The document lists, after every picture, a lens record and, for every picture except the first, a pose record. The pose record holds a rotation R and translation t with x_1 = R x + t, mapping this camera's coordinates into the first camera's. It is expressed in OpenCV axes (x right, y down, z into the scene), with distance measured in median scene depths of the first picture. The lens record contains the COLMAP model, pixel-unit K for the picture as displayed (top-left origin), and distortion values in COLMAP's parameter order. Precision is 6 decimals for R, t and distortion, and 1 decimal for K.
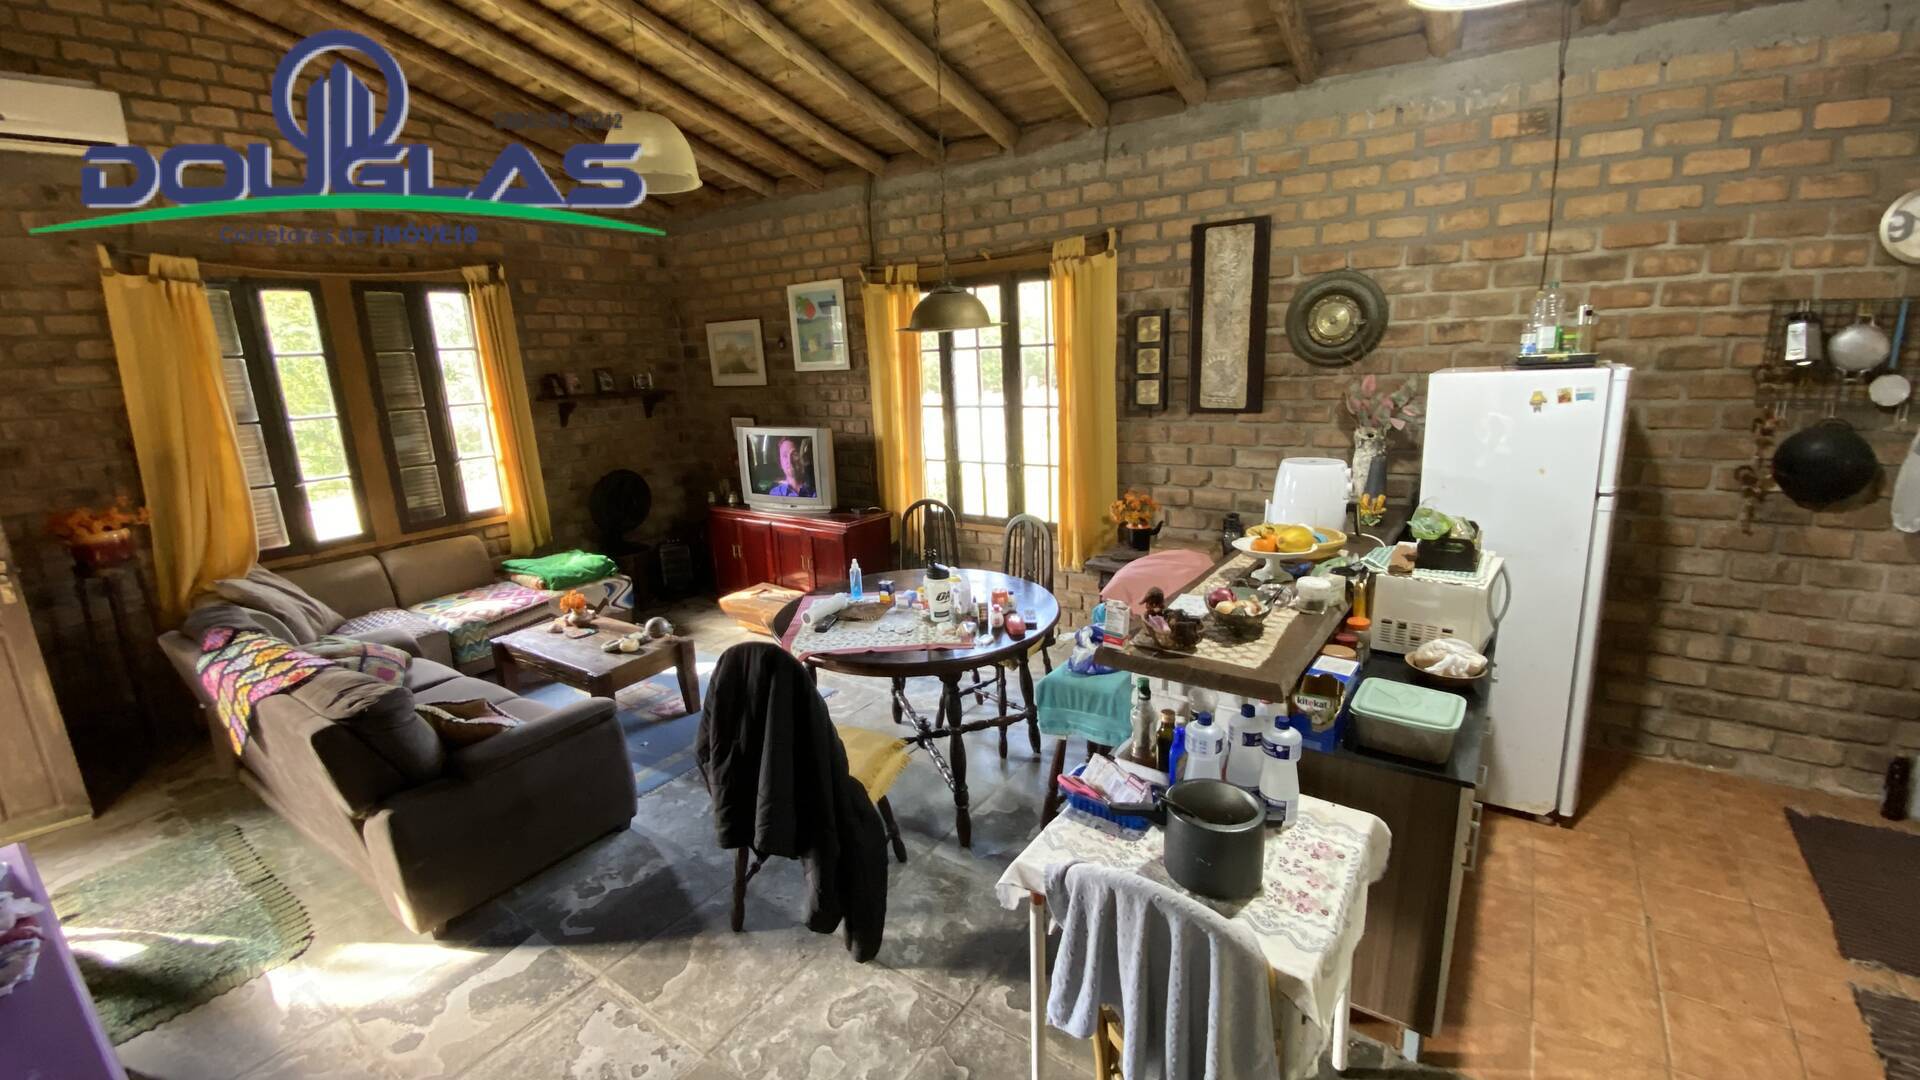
lens RADIAL K [[767.4, 0, 960.8], [0, 767.4, 561.1], [0, 0, 1]] dist [0.001664, -0.014871]
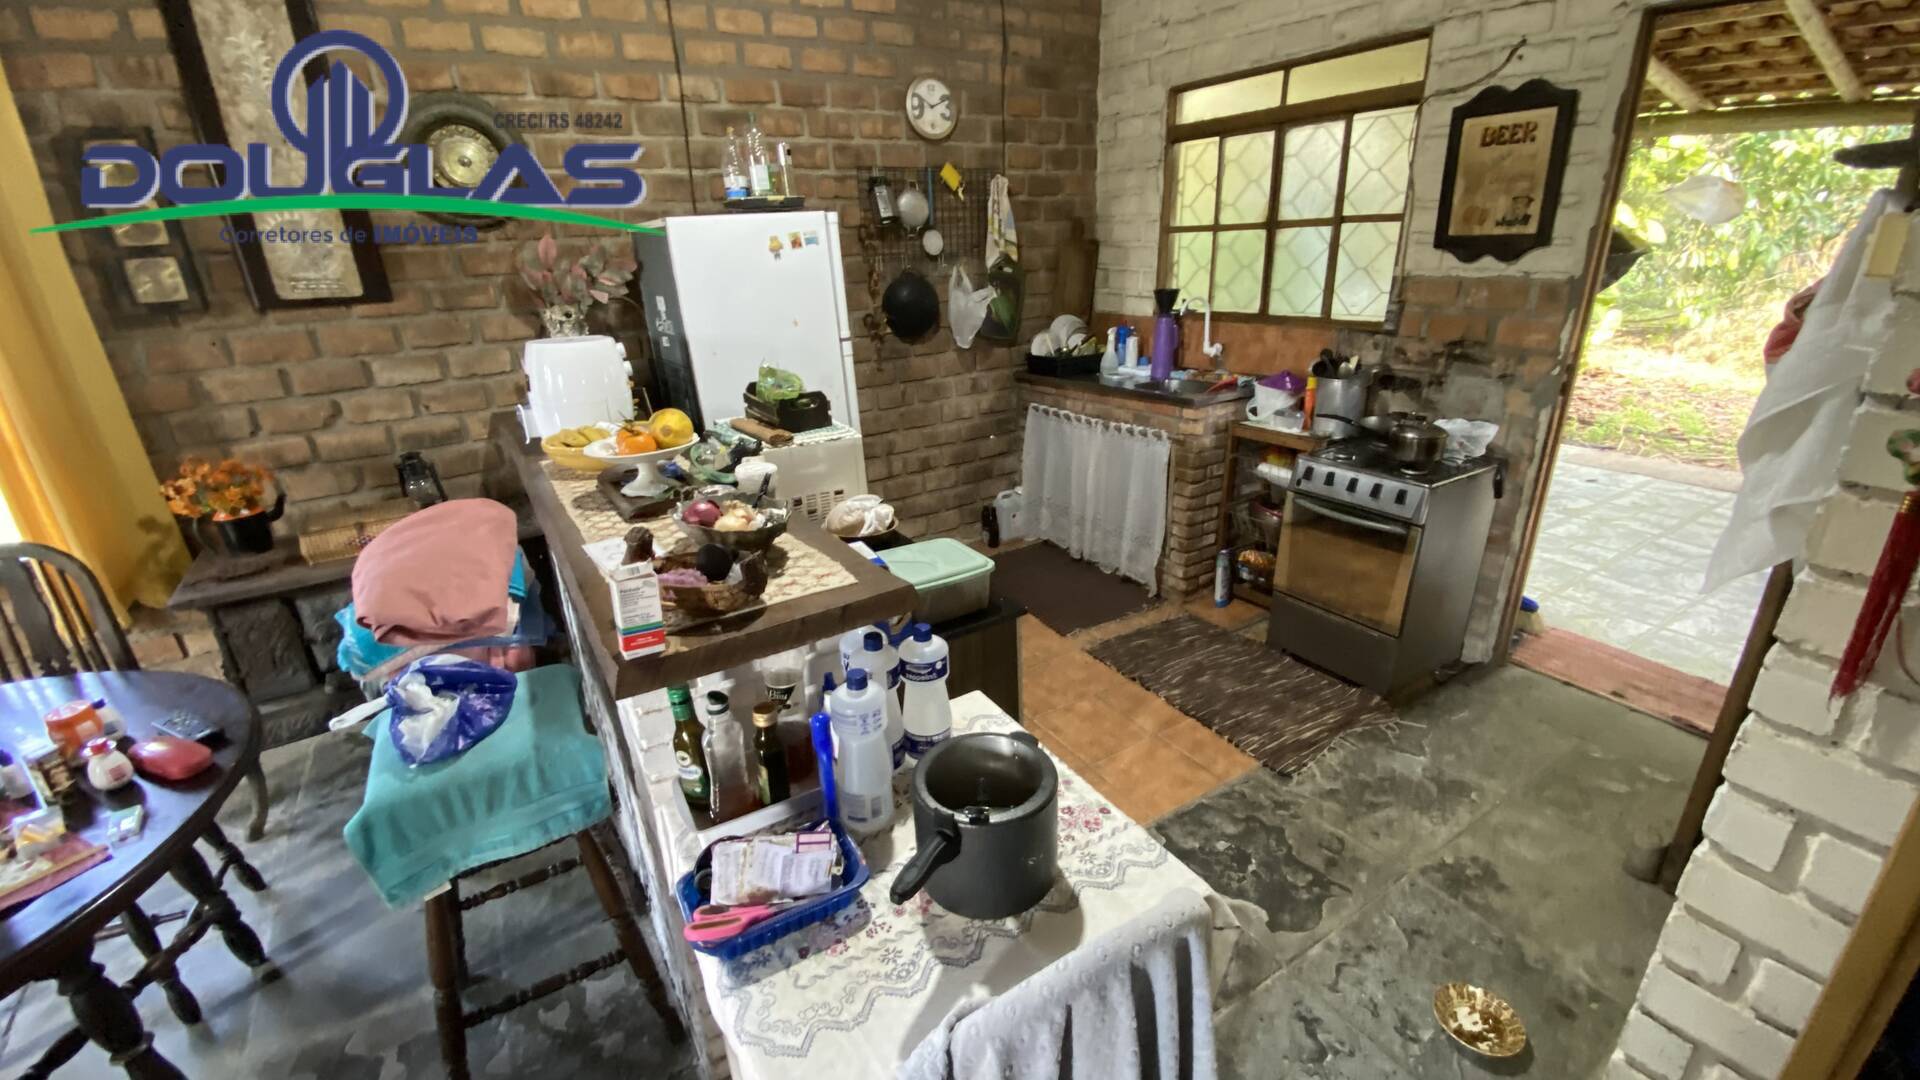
lens RADIAL K [[788.6, 0, 940.2], [0, 788.6, 545.5], [0, 0, 1]] dist [0.023619, -0.022598]
pose [[0.407526, -0.303072, 0.861435, -0.086368], [0.263584, 0.942210, 0.206795, -0.007149], [-0.874326, 0.142786, 0.463860, 0.299173]]
